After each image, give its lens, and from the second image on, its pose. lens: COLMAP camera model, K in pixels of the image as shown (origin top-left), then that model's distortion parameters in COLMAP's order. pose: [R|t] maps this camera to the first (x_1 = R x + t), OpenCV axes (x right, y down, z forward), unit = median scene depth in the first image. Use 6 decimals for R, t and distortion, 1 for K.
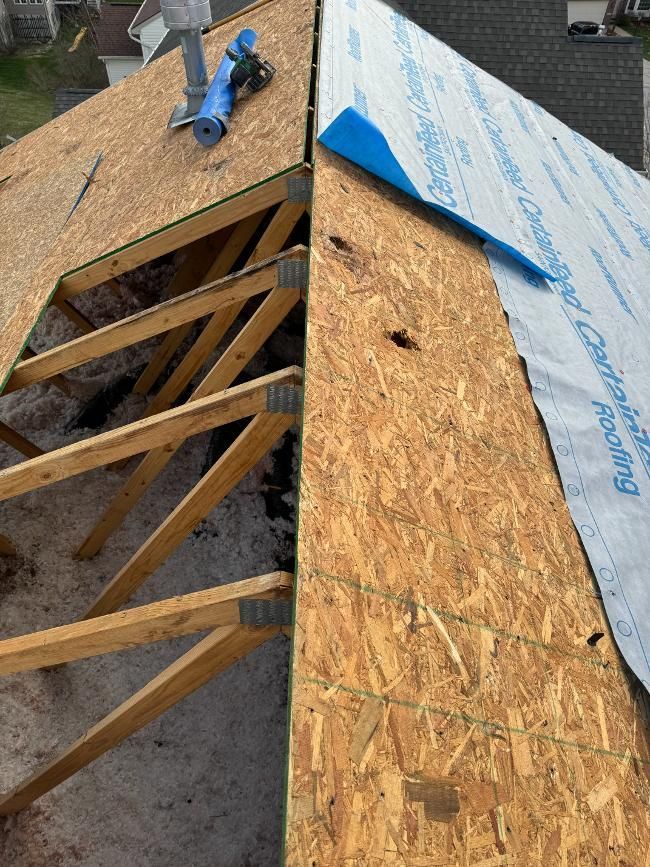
lens RADIAL K [[602.8, 0, 325.0], [0, 602.8, 433.5], [0, 0, 1]] dist [0.037194, -0.039591]
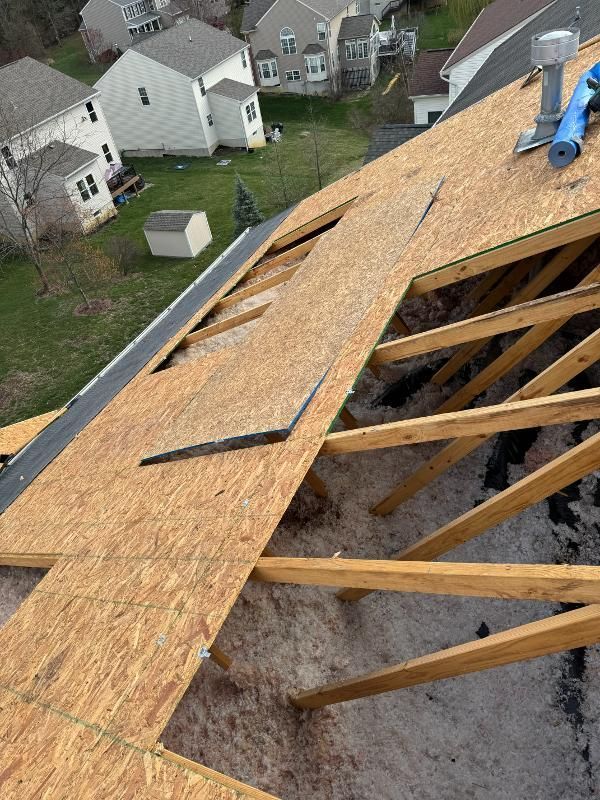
lens RADIAL K [[556.2, 0, 300.0], [0, 556.2, 400.0], [0, 0, 1]] dist [0.037194, -0.039591]
pose [[0.893406, 0.152962, -0.422408, -0.133381], [-0.175662, 0.984335, -0.015085, 0.034691], [0.413484, 0.087678, 0.906280, -0.067000]]
